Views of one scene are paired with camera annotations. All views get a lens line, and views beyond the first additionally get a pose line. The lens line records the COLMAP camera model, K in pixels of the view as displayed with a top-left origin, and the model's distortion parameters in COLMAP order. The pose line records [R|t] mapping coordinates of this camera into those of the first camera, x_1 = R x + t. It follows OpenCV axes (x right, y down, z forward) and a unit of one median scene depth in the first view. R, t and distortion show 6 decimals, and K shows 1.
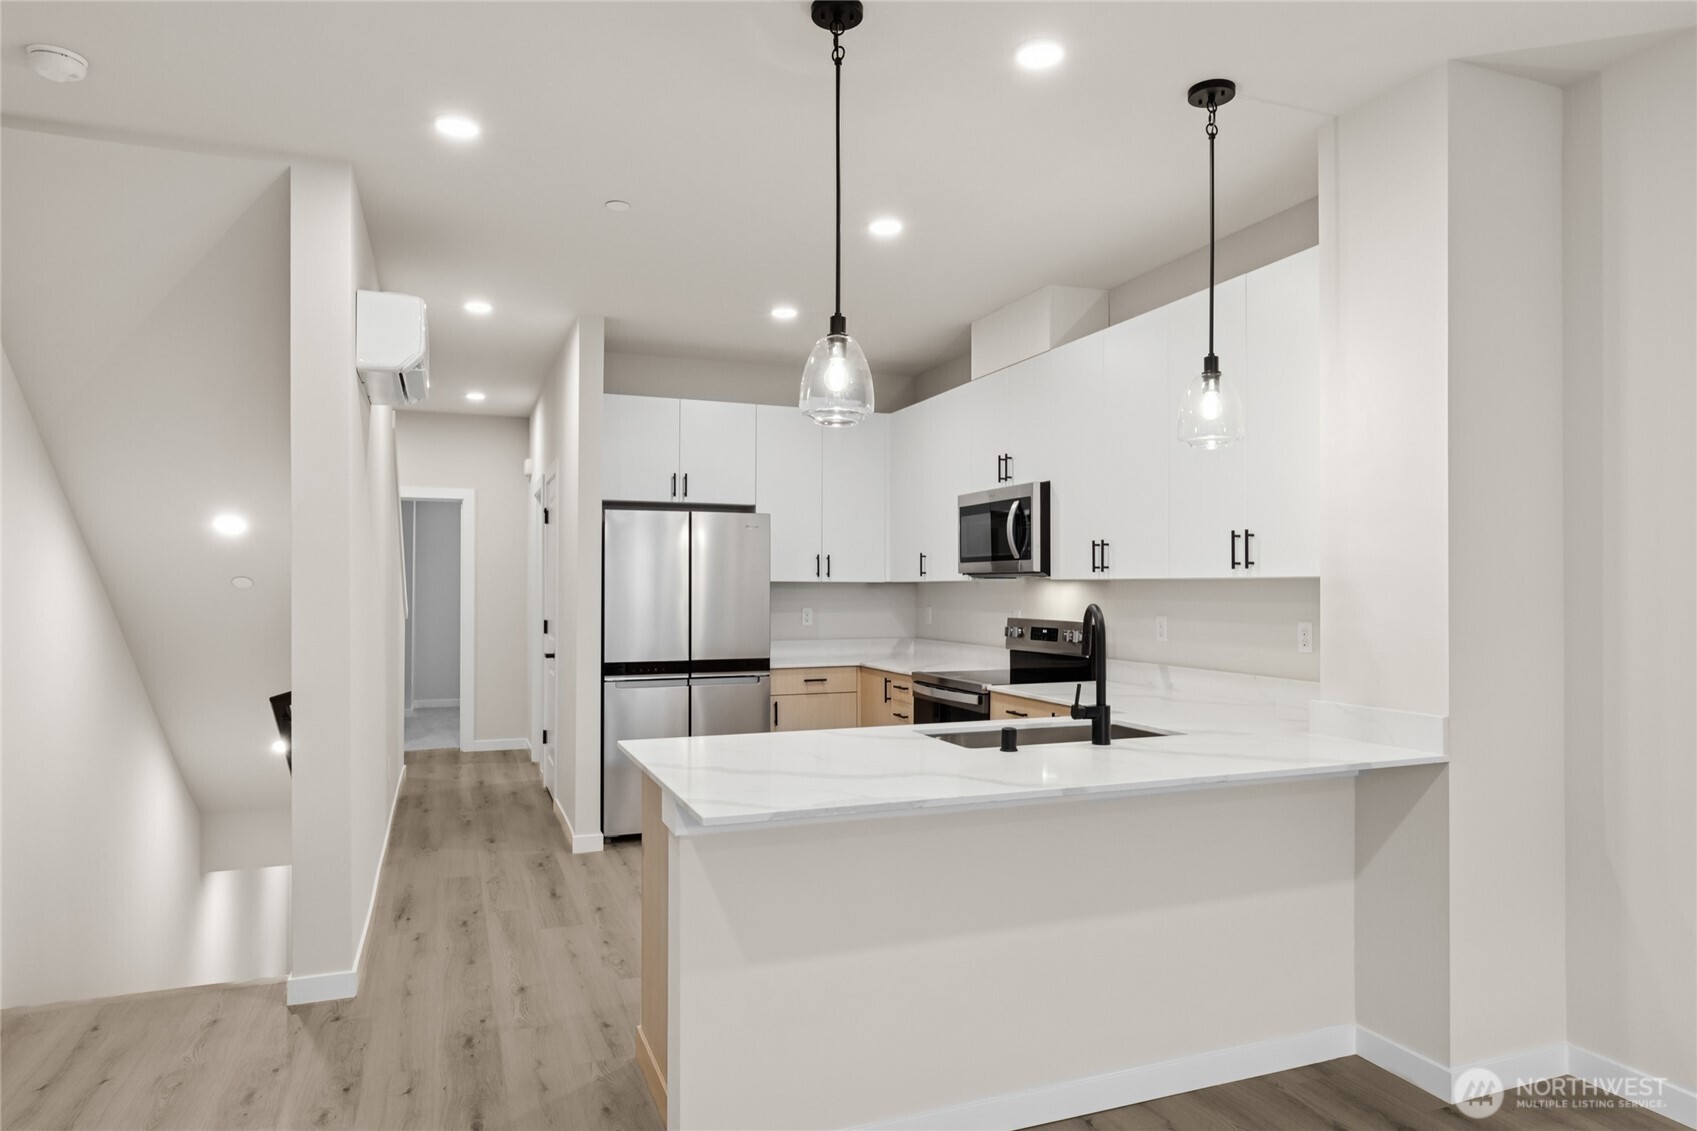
lens RADIAL K [[1027.8, 0, 855.5], [0, 1027.8, 571.6], [0, 0, 1]] dist [0.005249, 0.001170]
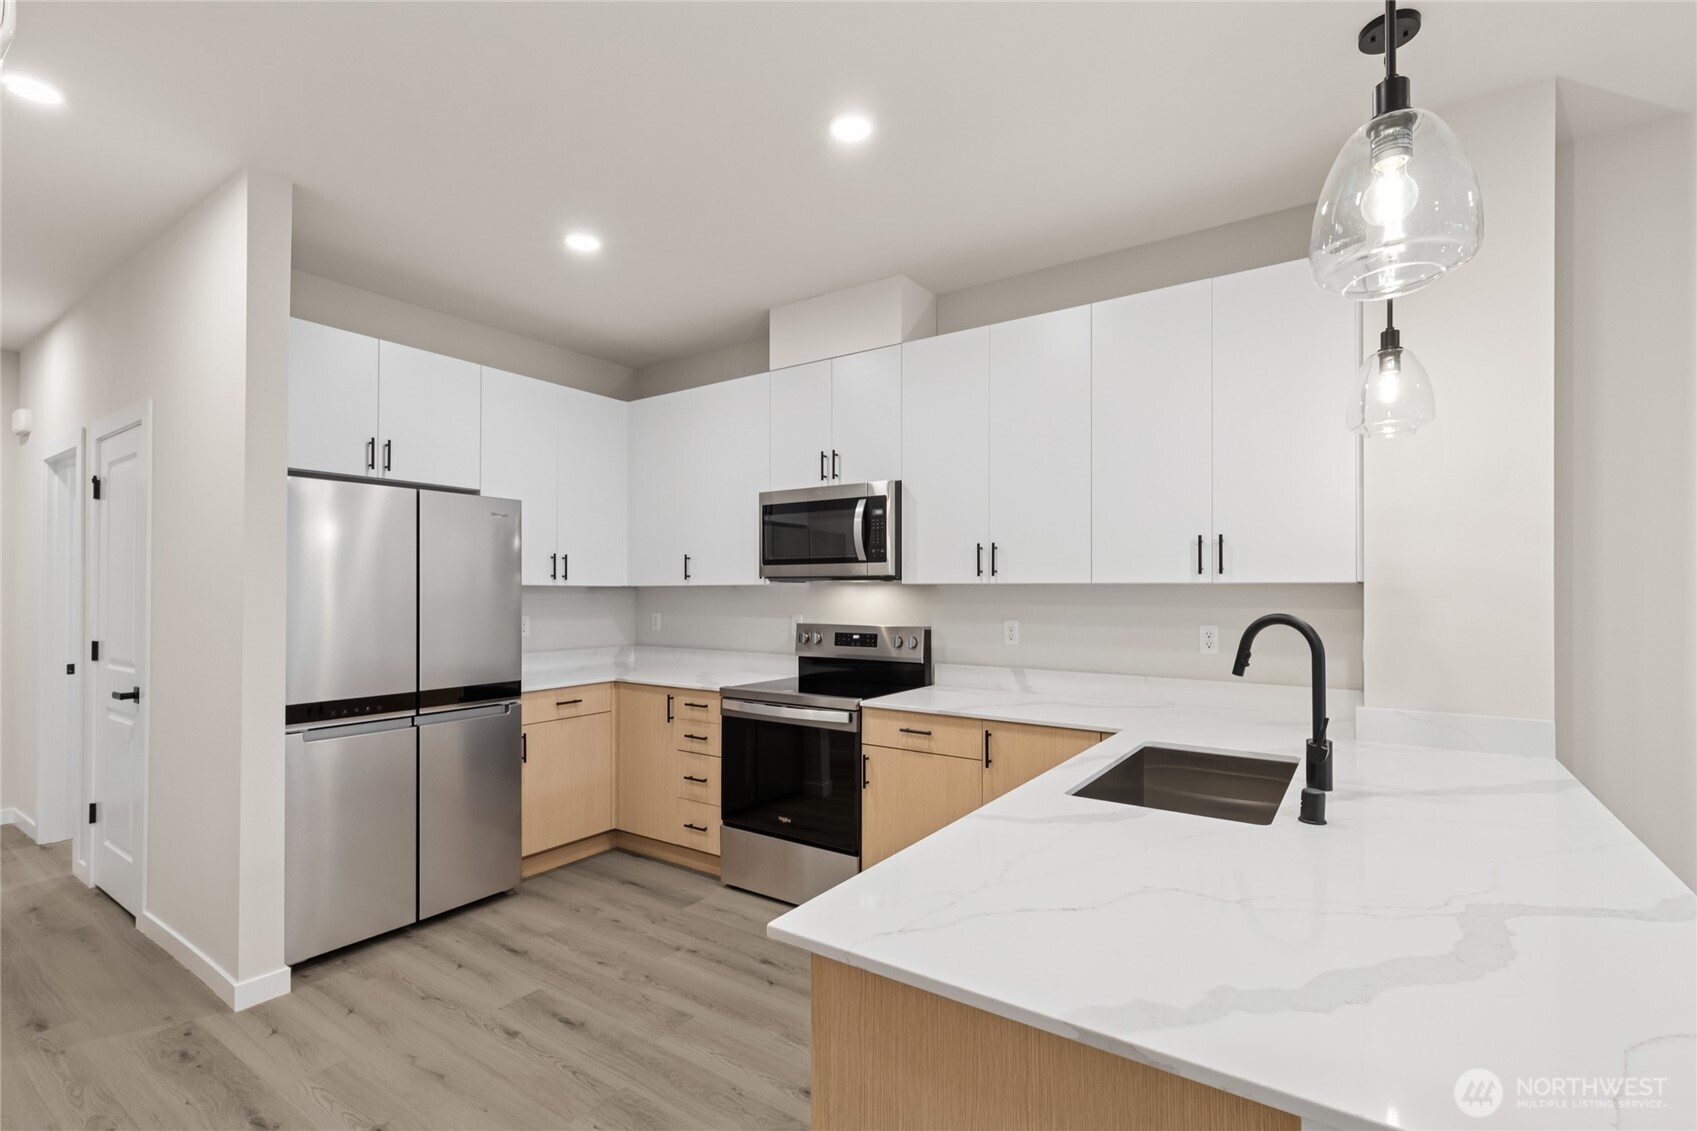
lens RADIAL K [[780.4, 0, 878.2], [0, 780.4, 585.9], [0, 0, 1]] dist [0.003941, 0.000028]
pose [[0.829233, 0.003028, 0.558894, -0.212449], [-0.007836, 0.999950, 0.006209, 0.004789], [-0.558848, -0.009528, 0.829216, 0.372129]]
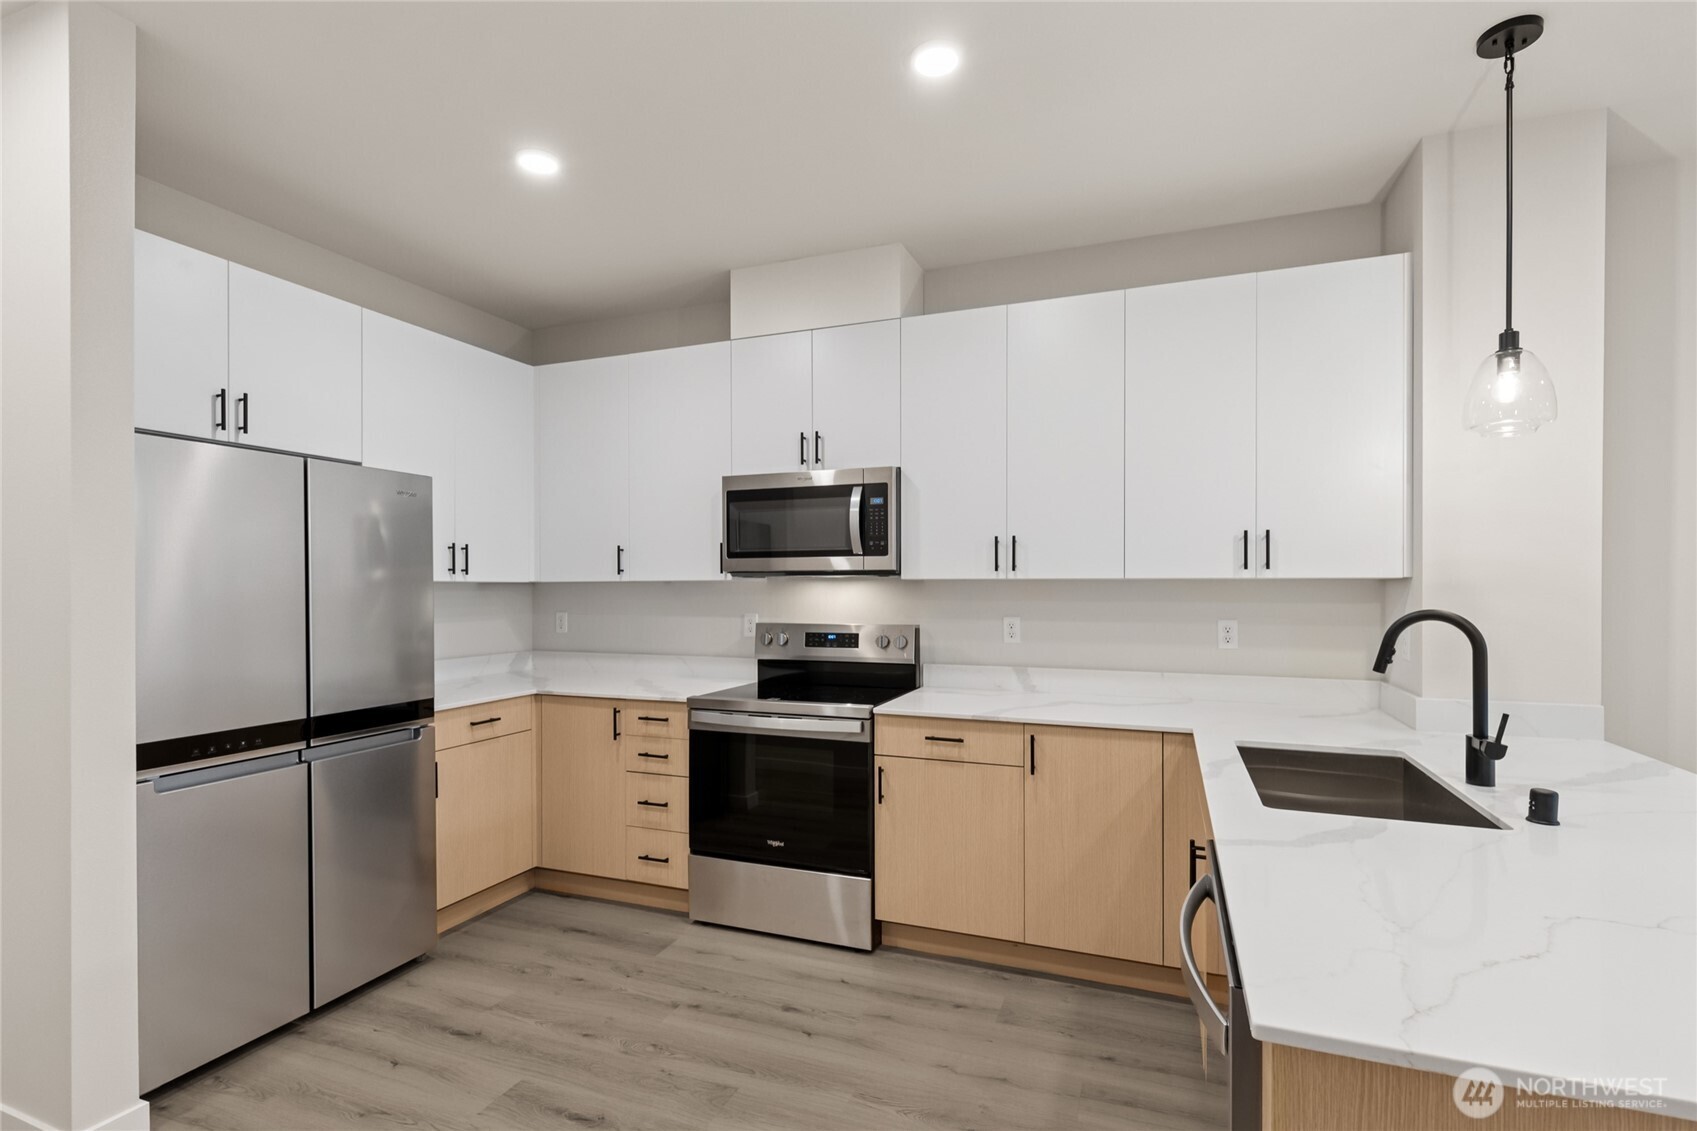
lens RADIAL K [[780.4, 0, 868.9], [0, 780.4, 588.9], [0, 0, 1]] dist [0.003941, 0.000028]
pose [[0.675752, -0.005789, 0.737106, -0.292823], [-0.008102, 0.999850, 0.015280, 0.005511], [-0.737084, -0.016298, 0.675604, 0.512645]]
